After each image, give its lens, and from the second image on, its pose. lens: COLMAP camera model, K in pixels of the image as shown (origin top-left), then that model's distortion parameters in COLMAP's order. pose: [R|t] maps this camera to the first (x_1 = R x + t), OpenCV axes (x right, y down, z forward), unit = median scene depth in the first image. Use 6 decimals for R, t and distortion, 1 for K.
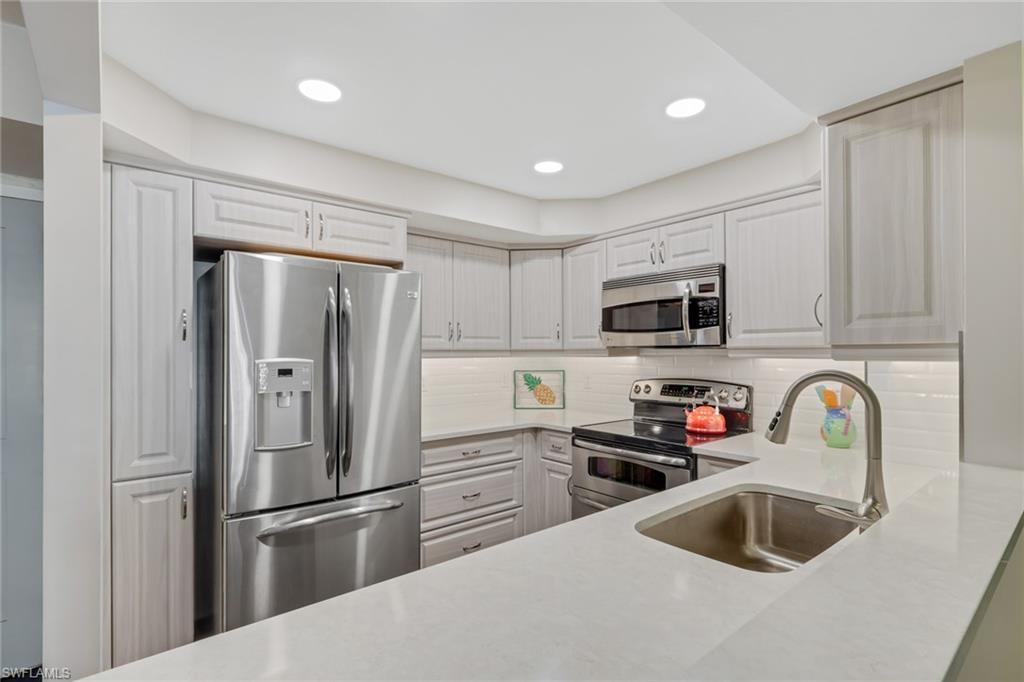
lens RADIAL K [[493.7, 0, 509.6], [0, 493.7, 348.0], [0, 0, 1]] dist [0.001346, 0.000939]
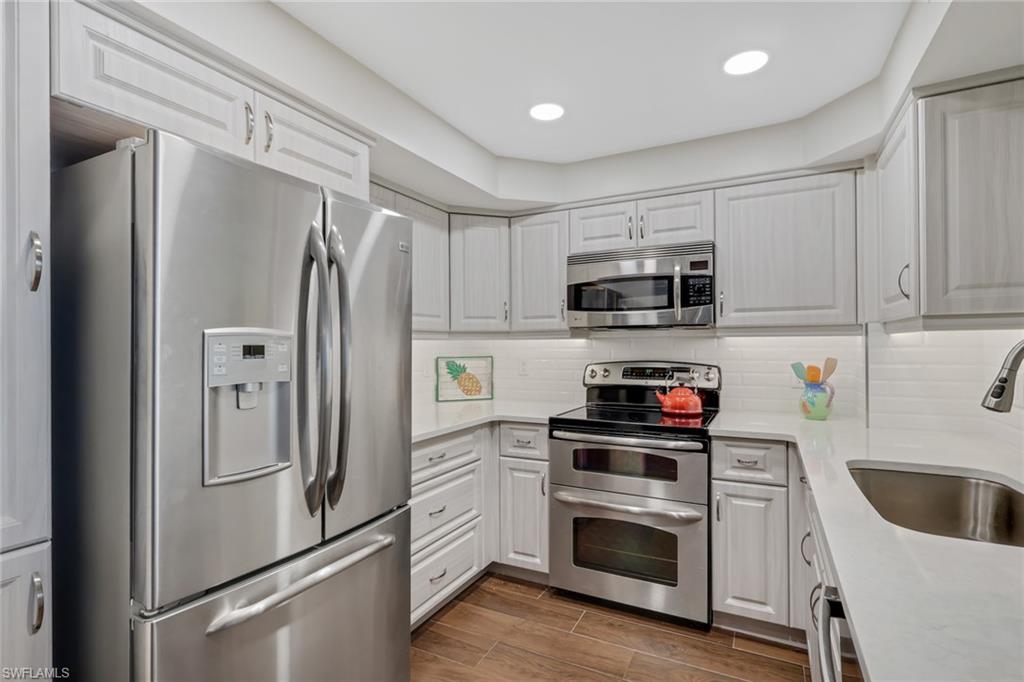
lens RADIAL K [[493.7, 0, 515.5], [0, 493.7, 342.5], [0, 0, 1]] dist [0.001346, 0.000939]
pose [[0.915733, 0.000657, 0.401788, -0.319084], [-0.000848, 1.000000, 0.000297, 0.030368], [-0.401787, -0.000613, 0.915733, 0.249855]]
